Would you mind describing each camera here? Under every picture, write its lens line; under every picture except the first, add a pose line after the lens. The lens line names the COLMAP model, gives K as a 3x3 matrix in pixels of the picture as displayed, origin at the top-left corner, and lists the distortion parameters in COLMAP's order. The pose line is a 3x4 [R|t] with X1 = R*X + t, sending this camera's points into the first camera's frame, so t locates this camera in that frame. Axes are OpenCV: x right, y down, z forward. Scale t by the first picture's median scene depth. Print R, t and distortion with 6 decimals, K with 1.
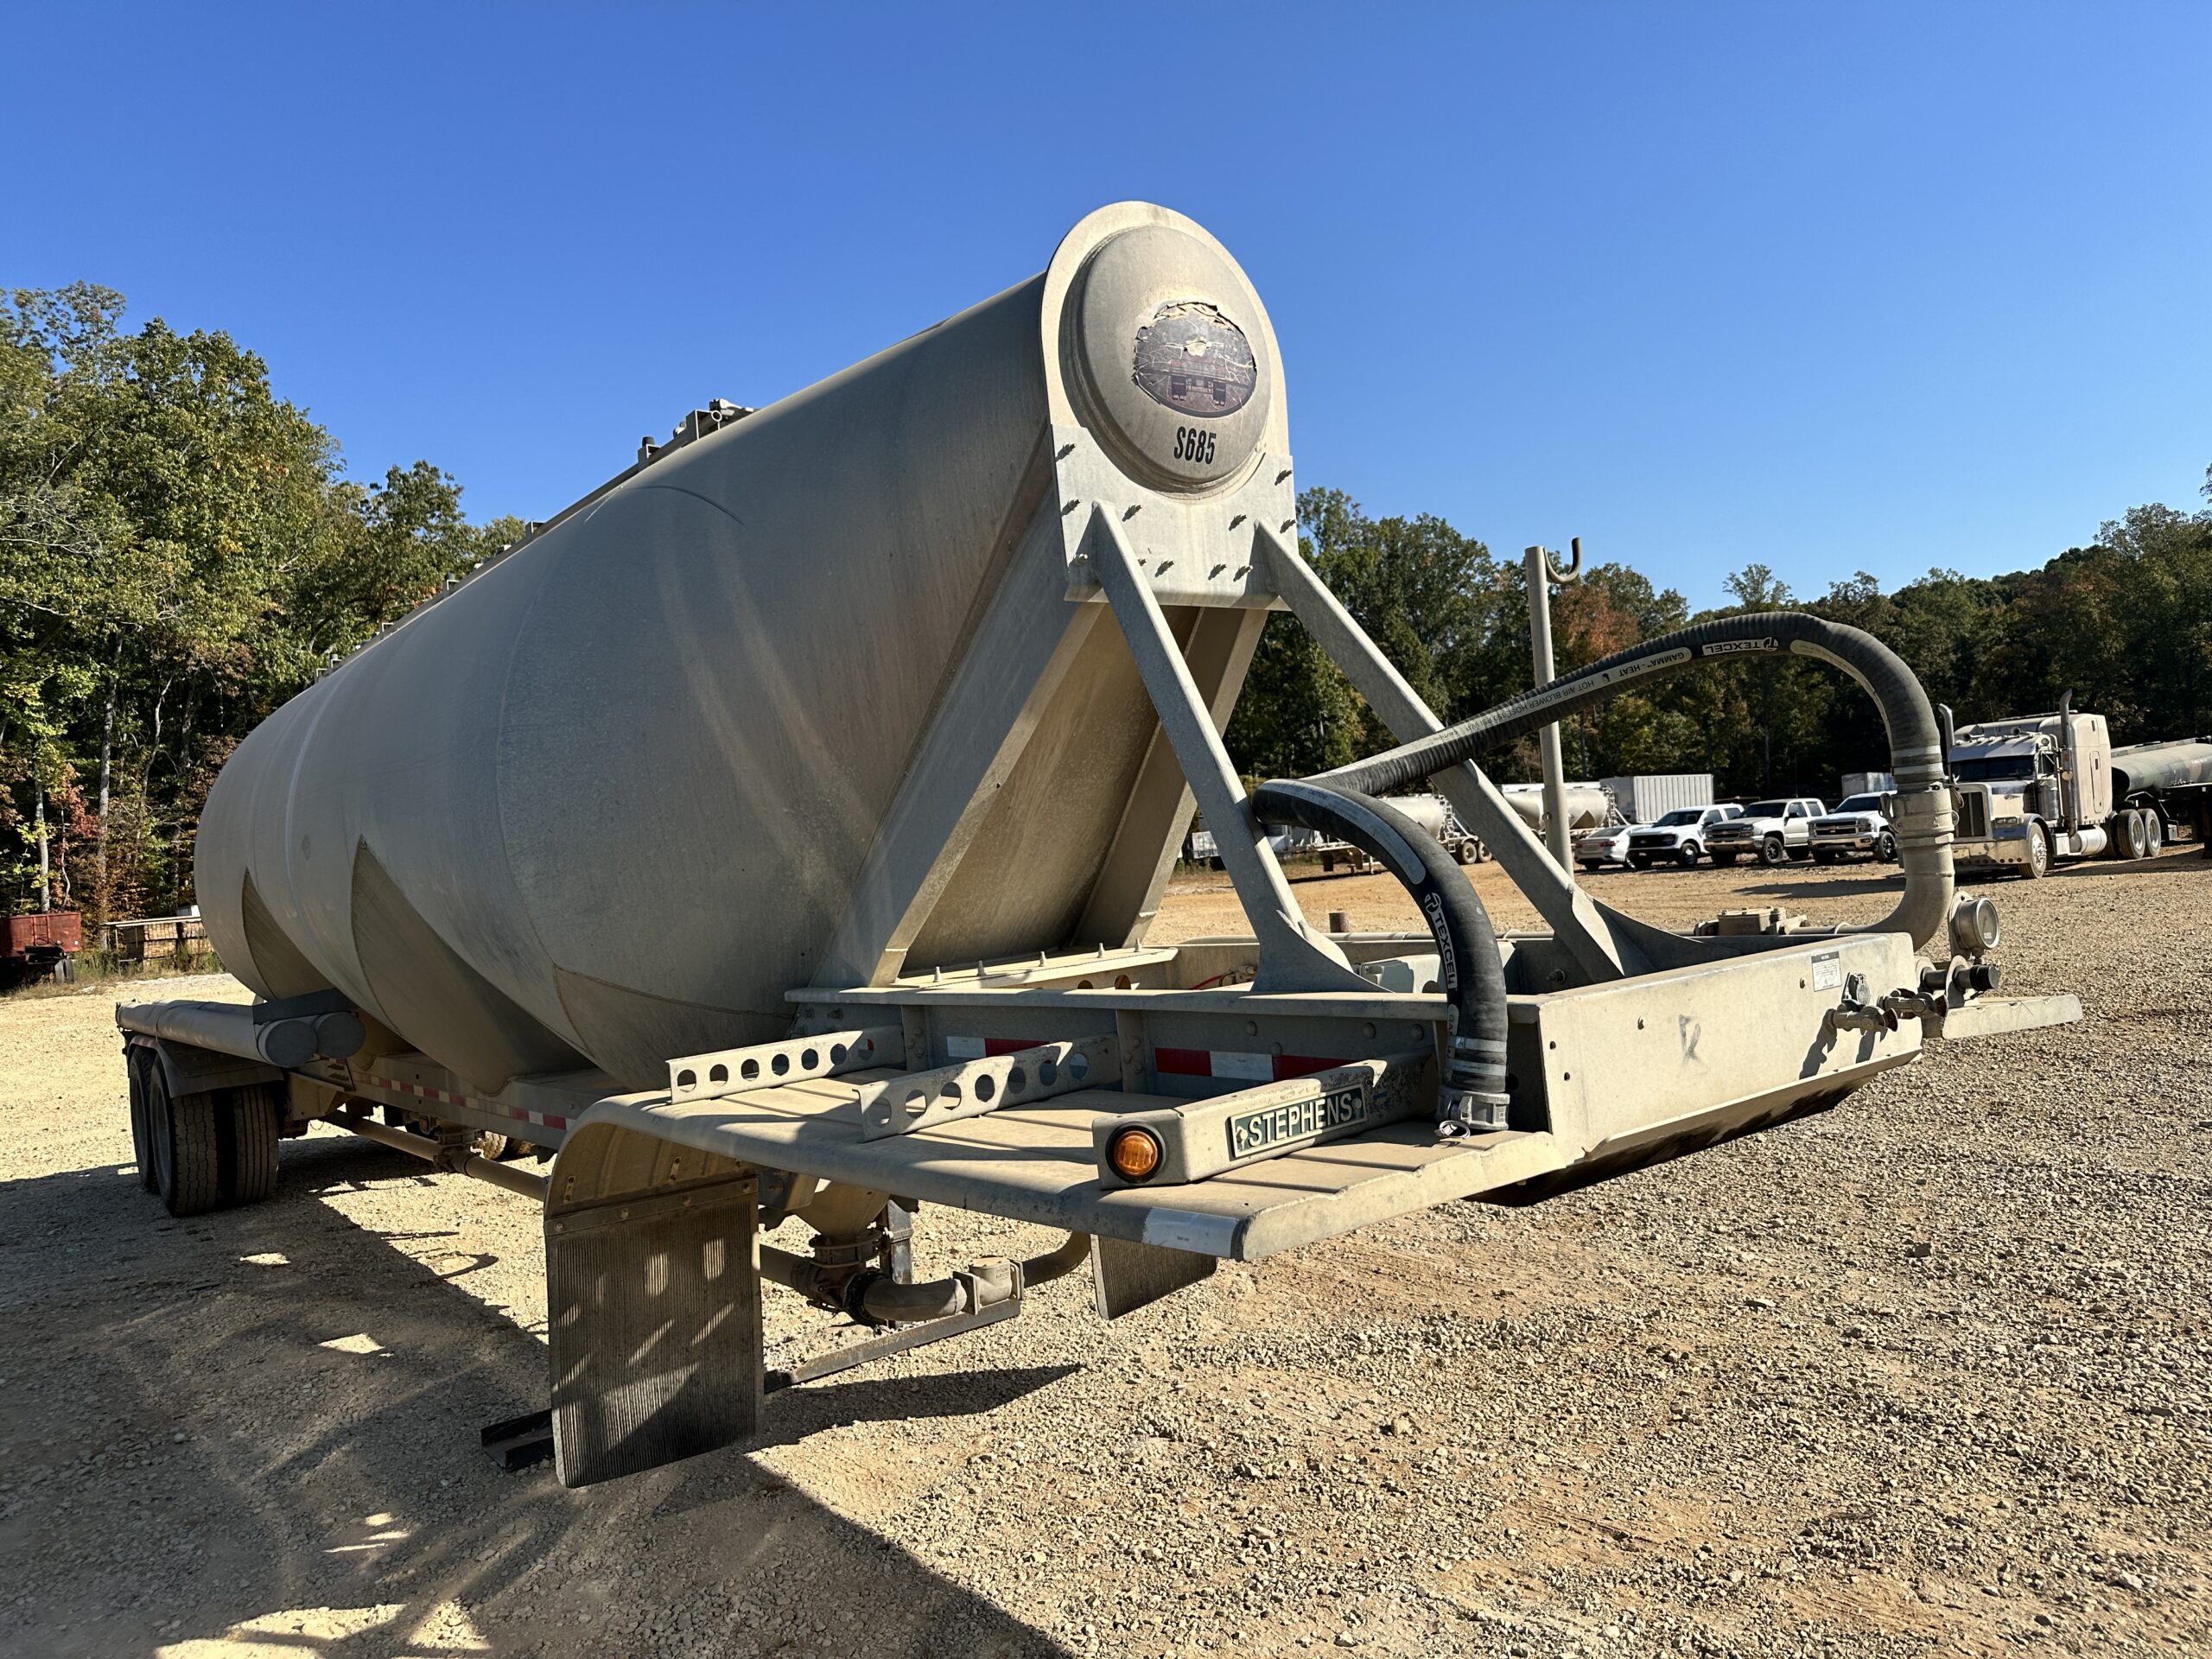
lens RADIAL K [[1594.9, 0, 1151.0], [0, 1594.9, 838.5], [0, 0, 1]] dist [0.071264, -0.087900]
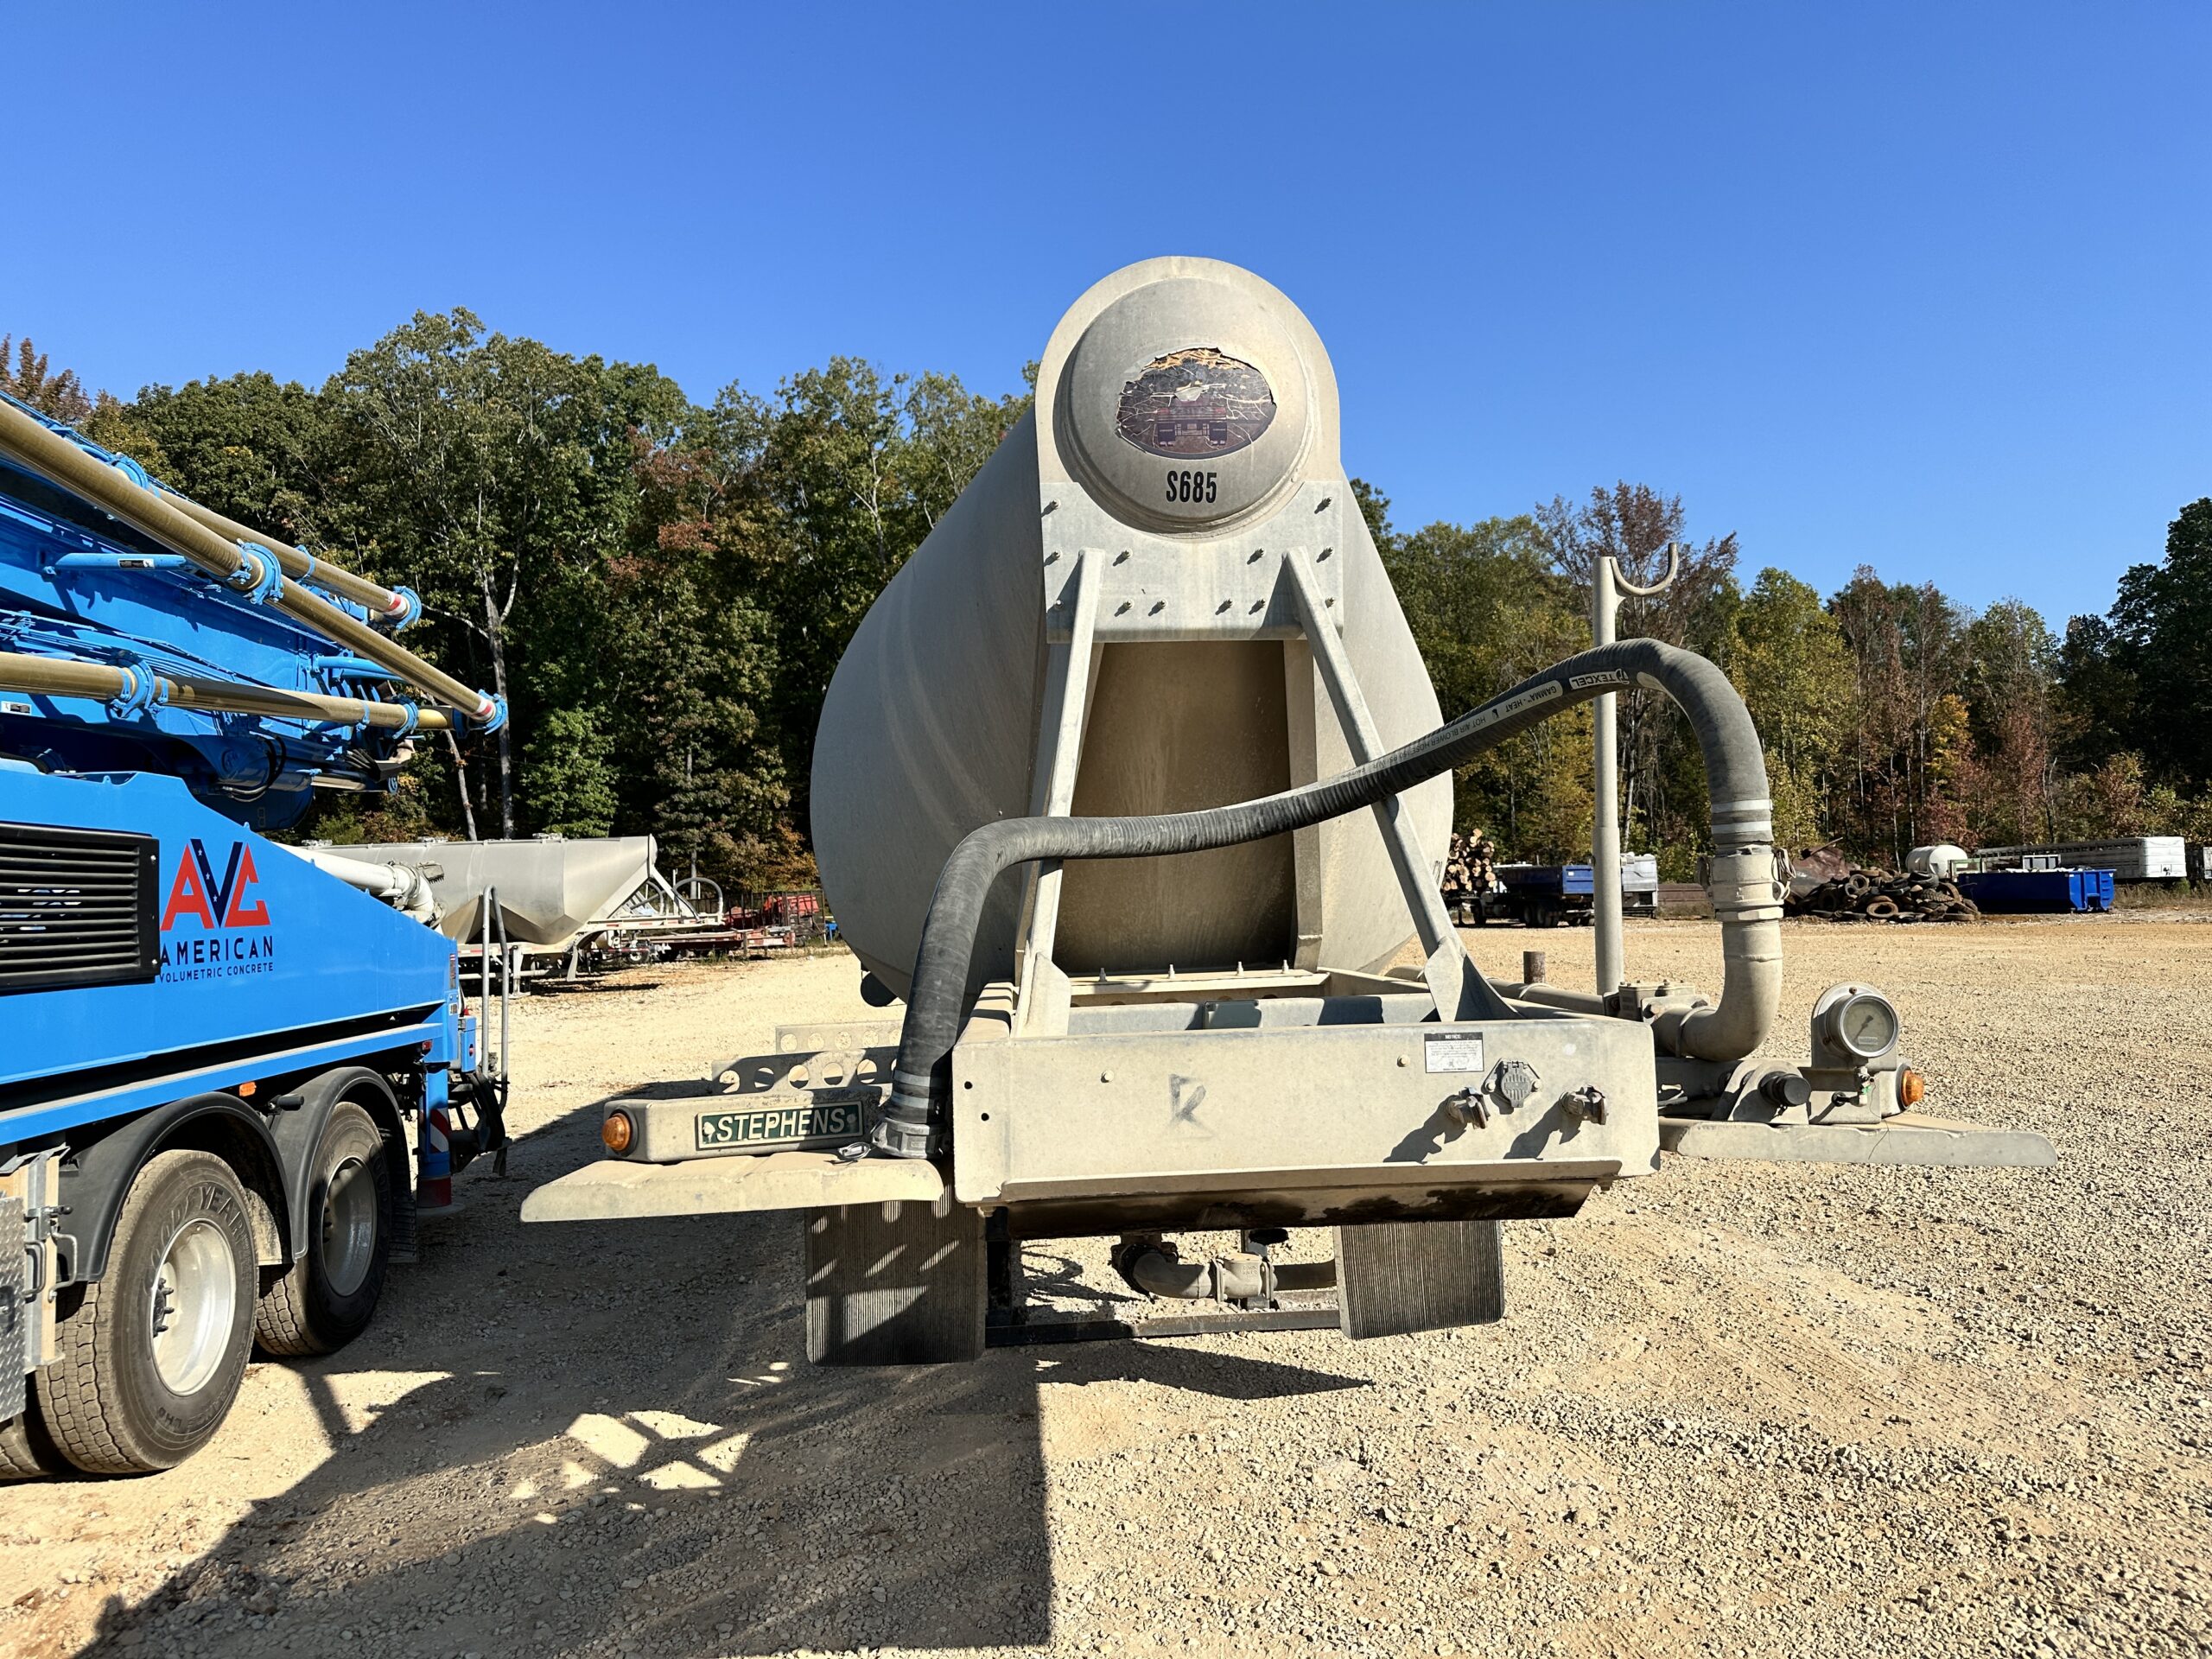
lens RADIAL K [[1594.9, 0, 1119.6], [0, 1594.9, 835.2], [0, 0, 1]] dist [0.071264, -0.087900]
pose [[0.830457, 0.037845, -0.555796, 0.558722], [-0.035663, 0.999255, 0.014754, -0.033389], [0.555940, 0.007568, 0.831188, 0.113730]]
